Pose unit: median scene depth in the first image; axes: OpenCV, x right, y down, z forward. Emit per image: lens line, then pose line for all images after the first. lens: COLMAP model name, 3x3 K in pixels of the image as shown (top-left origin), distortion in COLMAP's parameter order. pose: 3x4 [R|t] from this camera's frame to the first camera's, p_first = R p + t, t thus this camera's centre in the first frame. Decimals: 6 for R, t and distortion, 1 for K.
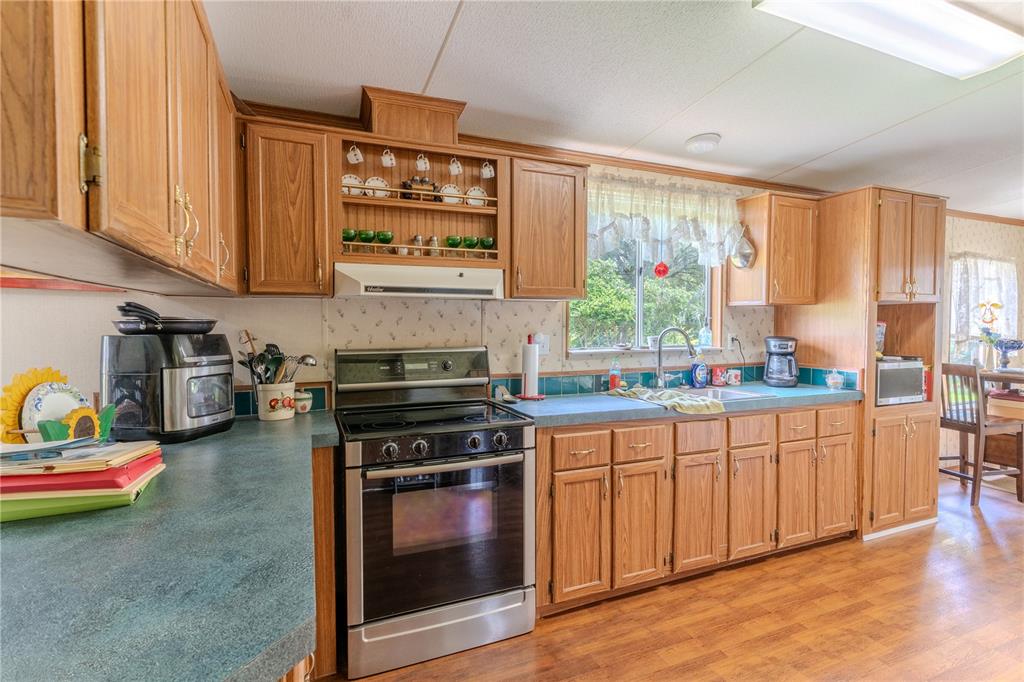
lens RADIAL K [[484.5, 0, 512.0], [0, 484.5, 341.0], [0, 0, 1]] dist [0.001040, 0.000153]
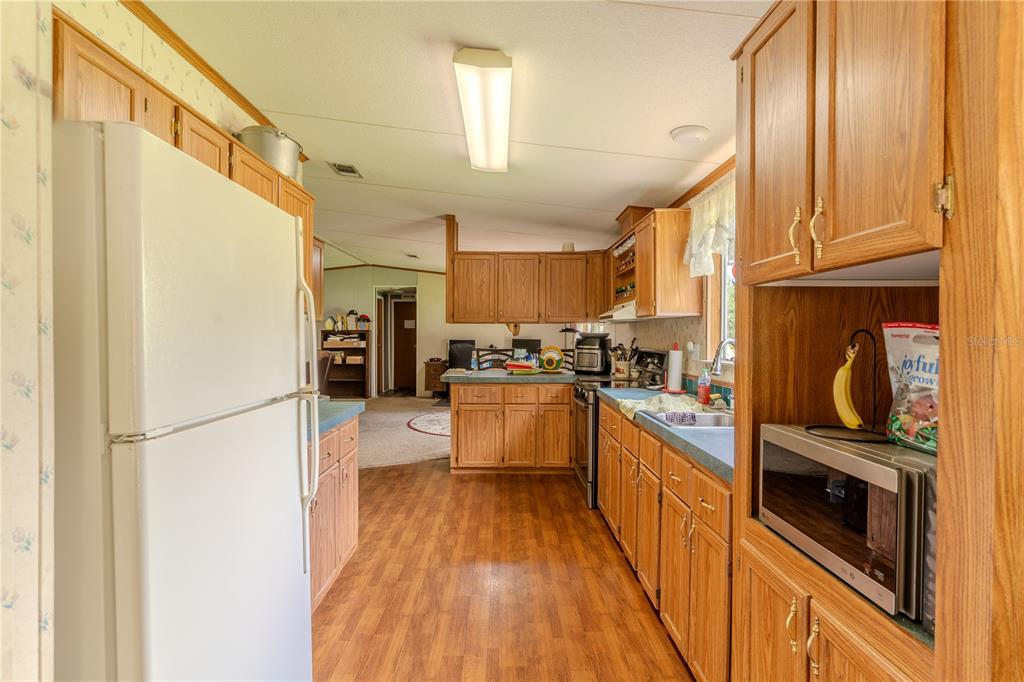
lens RADIAL K [[489.7, 0, 510.9], [0, 489.7, 339.7], [0, 0, 1]] dist [-0.000626, -0.000522]
pose [[-0.366505, 0.007967, -0.930382, 1.267140], [-0.036045, 0.999091, 0.022755, -0.031376], [0.929718, 0.041876, -0.365884, 0.960033]]
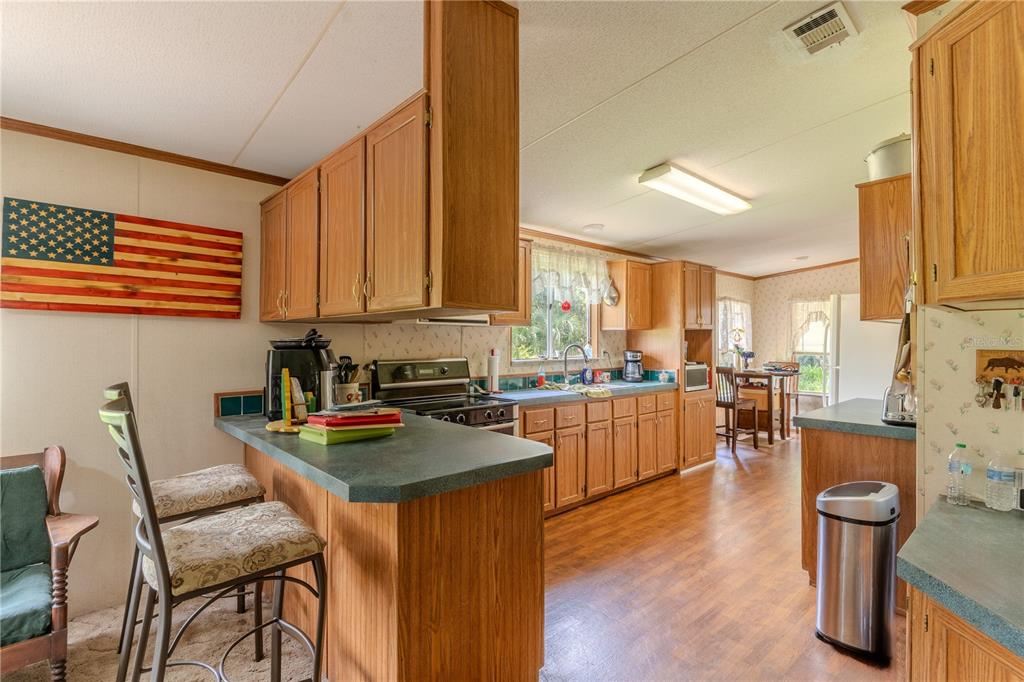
lens RADIAL K [[489.7, 0, 510.9], [0, 489.7, 339.7], [0, 0, 1]] dist [-0.000626, -0.000522]
pose [[0.942807, 0.002451, 0.333331, -0.366591], [0.009898, 0.999326, -0.035345, 0.009571], [-0.333193, 0.036623, 0.942147, -0.382539]]
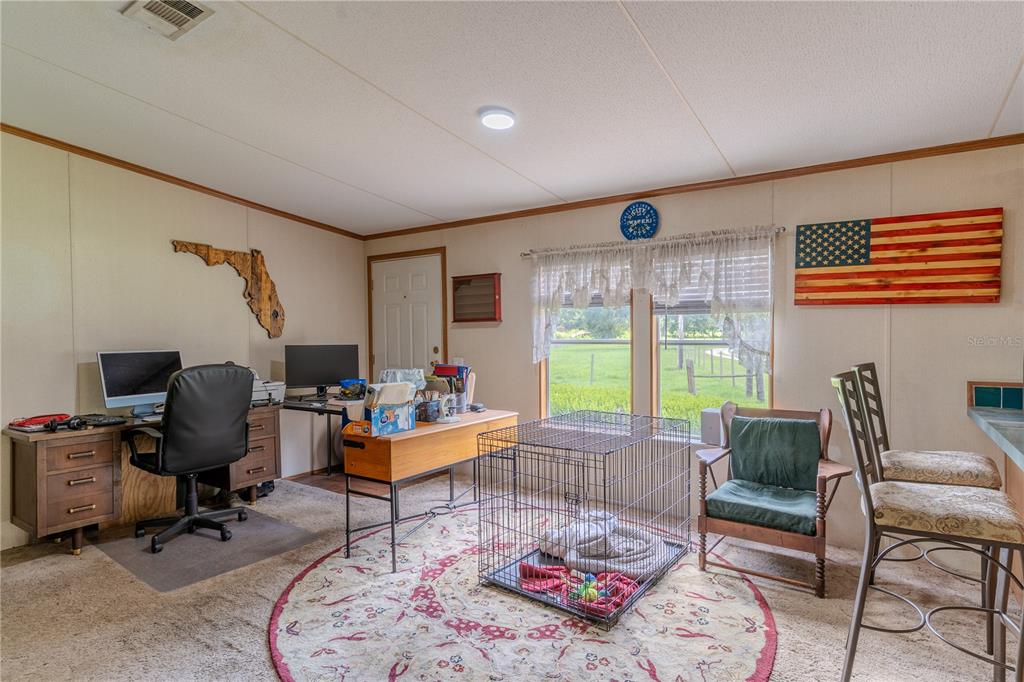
lens RADIAL K [[544.9, 0, 512.0], [0, 544.9, 341.0], [0, 0, 1]] dist [0.000218, 0.000280]
pose [[0.548925, 0.011192, -0.835796, -0.209811], [-0.019893, 0.999802, 0.000324, 0.015384], [0.835635, 0.016449, 0.549039, -0.566920]]
